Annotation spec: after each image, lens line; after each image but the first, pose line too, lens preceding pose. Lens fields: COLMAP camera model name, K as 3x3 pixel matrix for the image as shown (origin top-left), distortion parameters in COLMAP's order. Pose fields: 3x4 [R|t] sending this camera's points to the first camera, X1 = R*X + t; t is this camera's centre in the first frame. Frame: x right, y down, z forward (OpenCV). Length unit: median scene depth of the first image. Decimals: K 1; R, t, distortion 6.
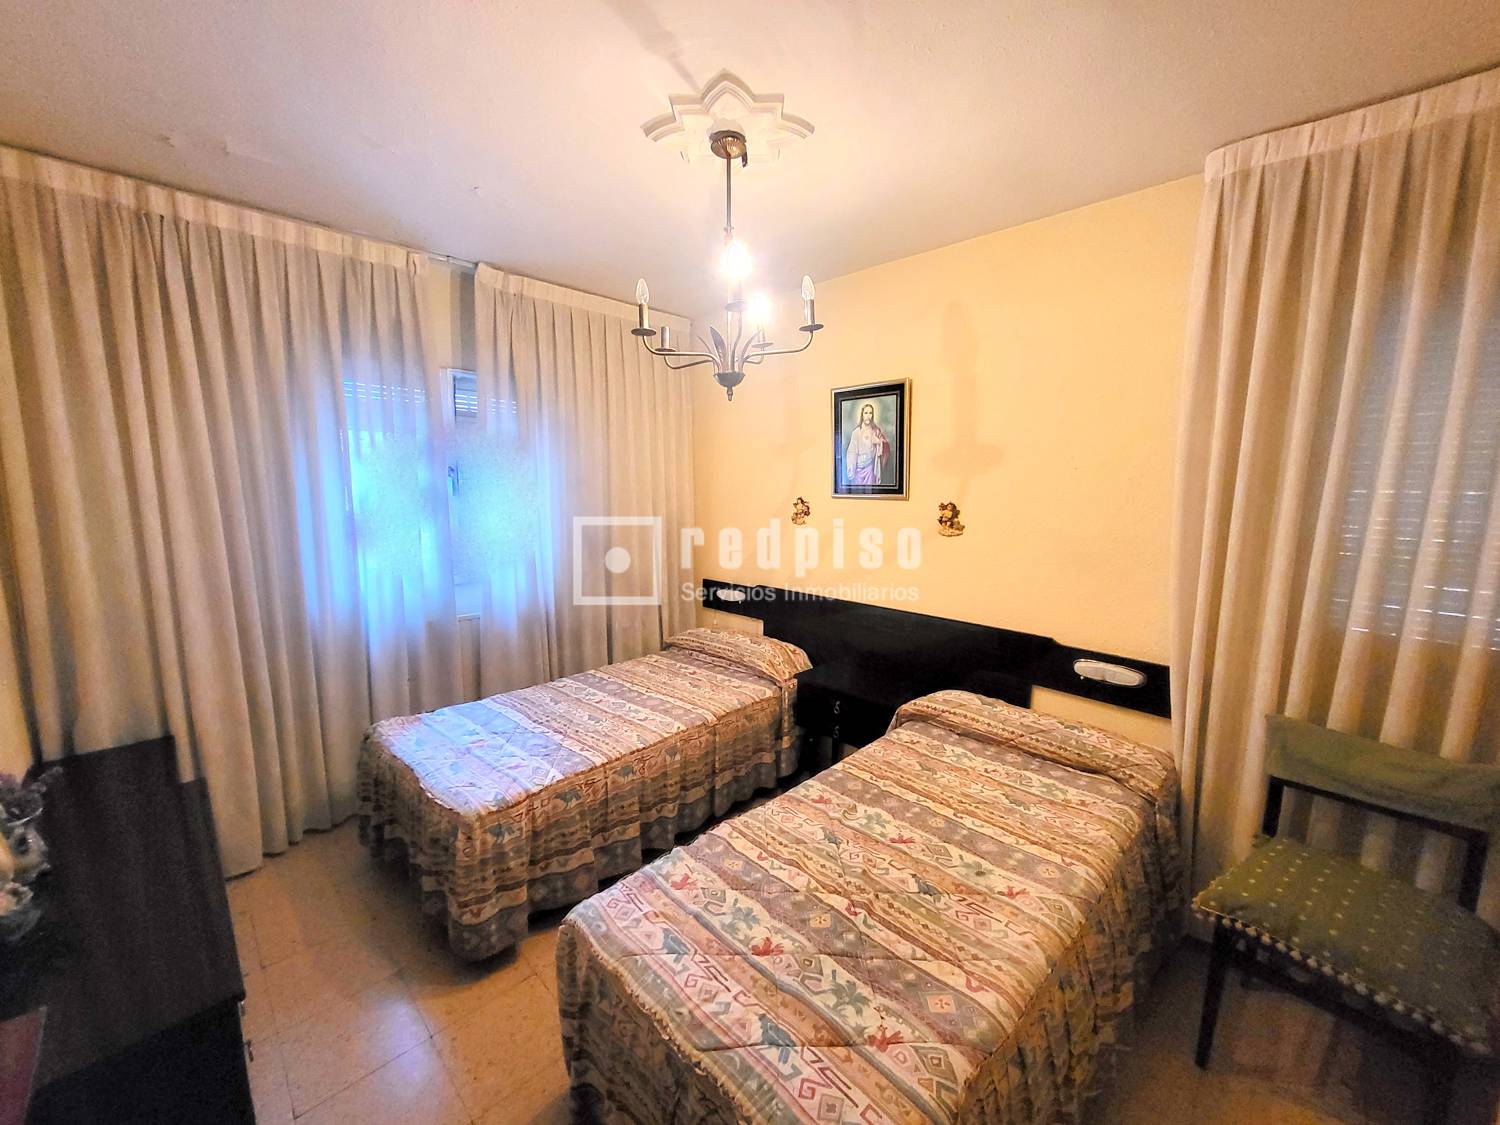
lens RADIAL K [[586.3, 0, 741.2], [0, 586.3, 561.9], [0, 0, 1]] dist [-0.001313, -0.000034]
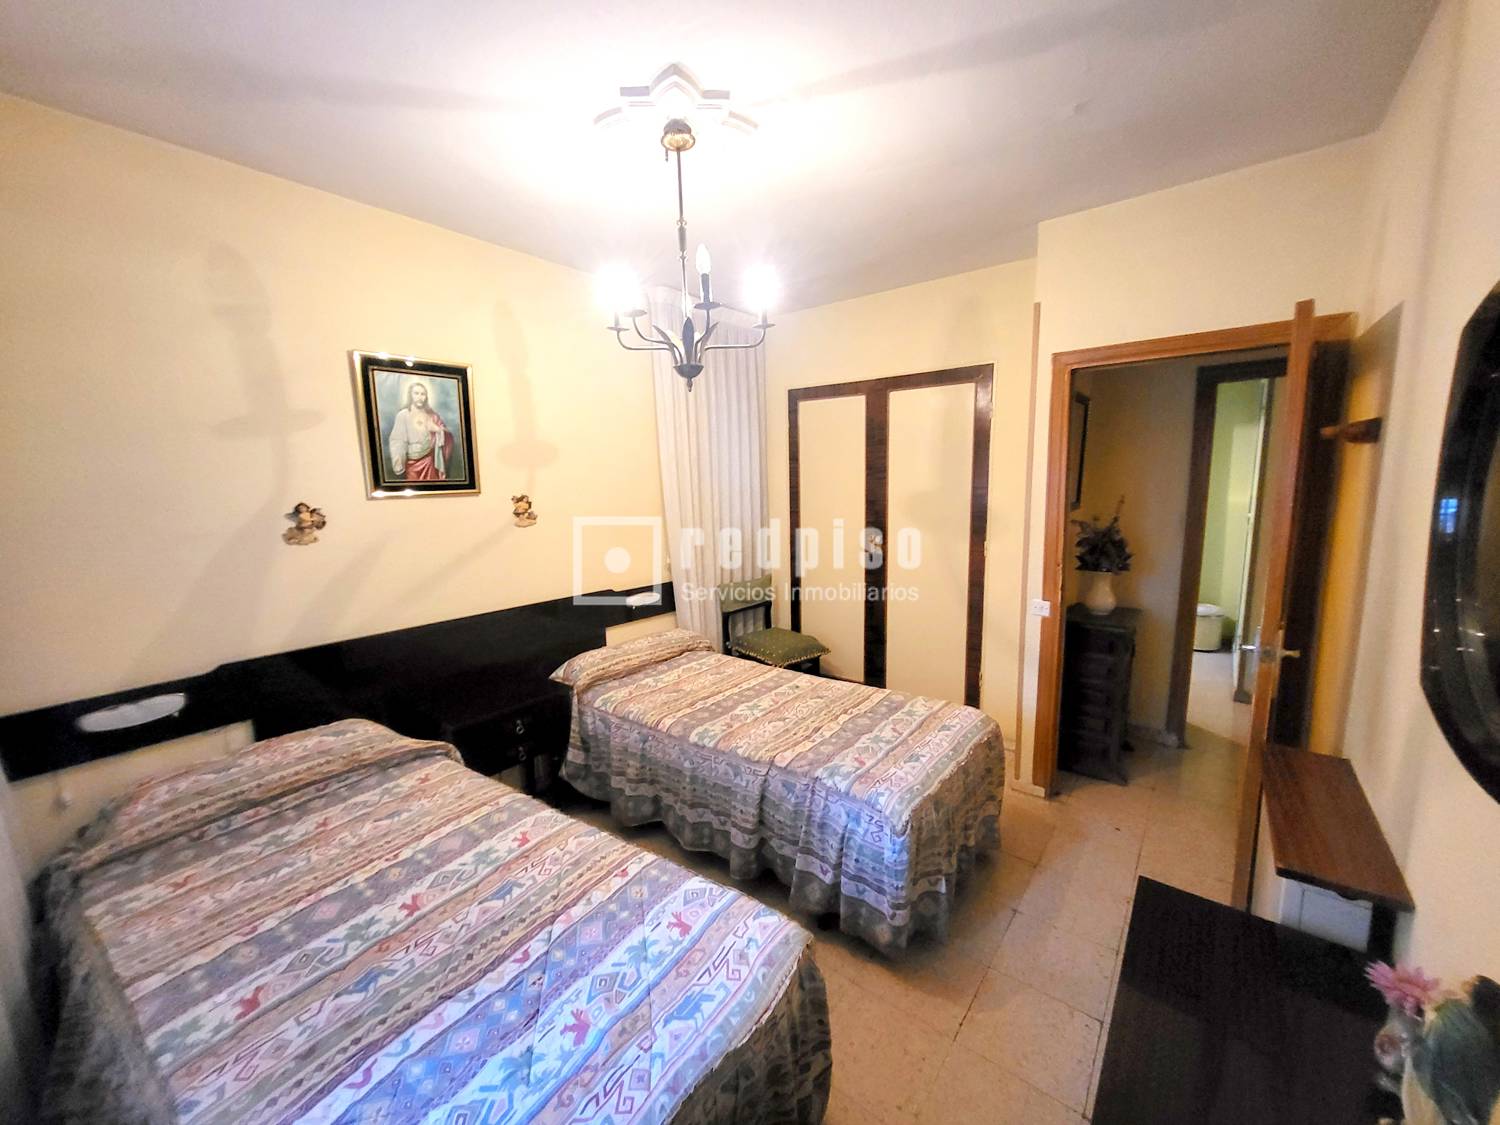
lens RADIAL K [[586.3, 0, 741.9], [0, 586.3, 565.0], [0, 0, 1]] dist [-0.001313, -0.000034]
pose [[-0.117238, -0.154726, 0.980977, -0.726174], [0.146243, 0.974330, 0.171156, -0.098678], [-0.982277, 0.163527, -0.091601, 0.708481]]
